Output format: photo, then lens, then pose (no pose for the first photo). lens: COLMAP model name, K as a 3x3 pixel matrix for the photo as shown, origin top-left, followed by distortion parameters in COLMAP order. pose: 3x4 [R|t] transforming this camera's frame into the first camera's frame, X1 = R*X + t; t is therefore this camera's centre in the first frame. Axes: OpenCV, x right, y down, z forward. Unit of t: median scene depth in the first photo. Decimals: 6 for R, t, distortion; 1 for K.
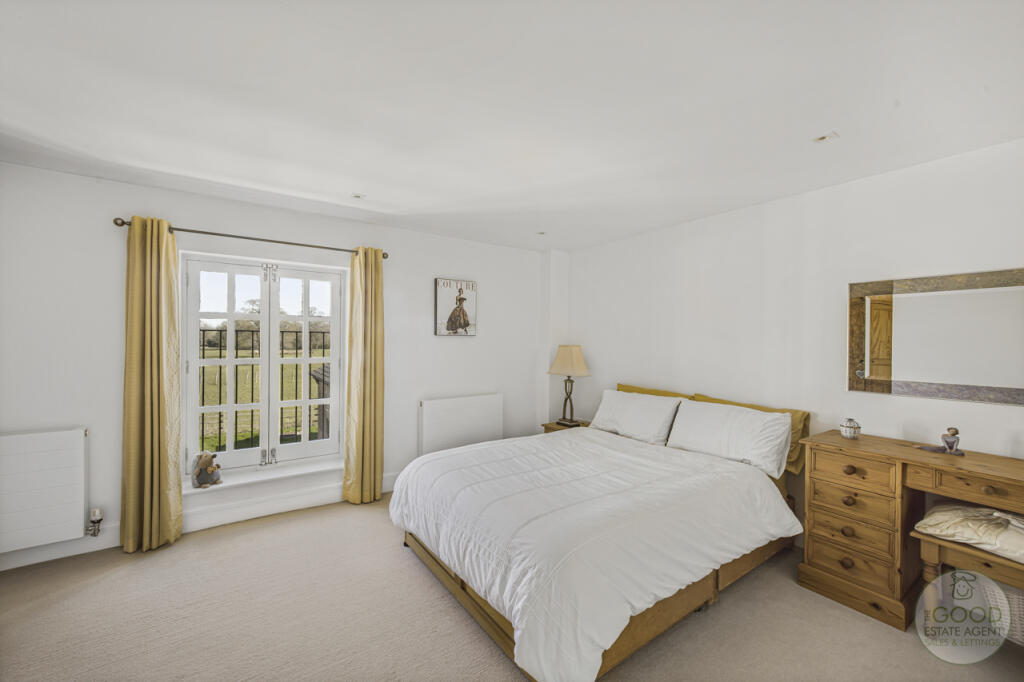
lens RADIAL K [[412.3, 0, 504.1], [0, 412.3, 339.3], [0, 0, 1]] dist [0.001729, 0.000453]
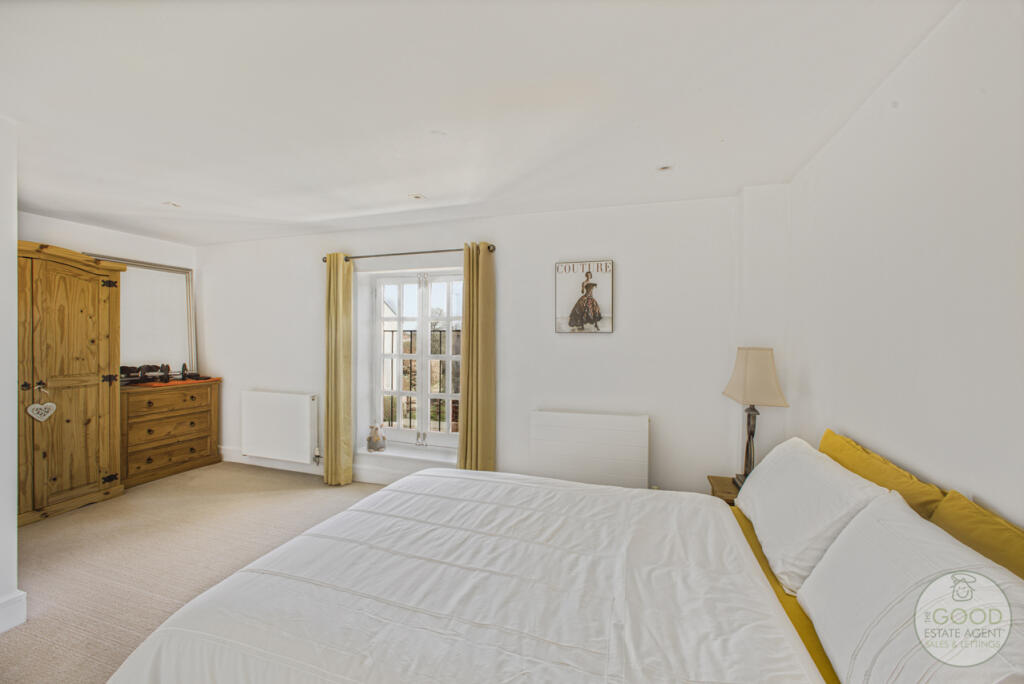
lens RADIAL K [[412.3, 0, 507.9], [0, 412.3, 339.7], [0, 0, 1]] dist [0.001729, 0.000453]
pose [[0.588364, -0.002634, -0.808592, 0.434807], [-0.000677, 0.999993, -0.003750, 0.007299], [0.808596, 0.002753, 0.588358, 0.429929]]
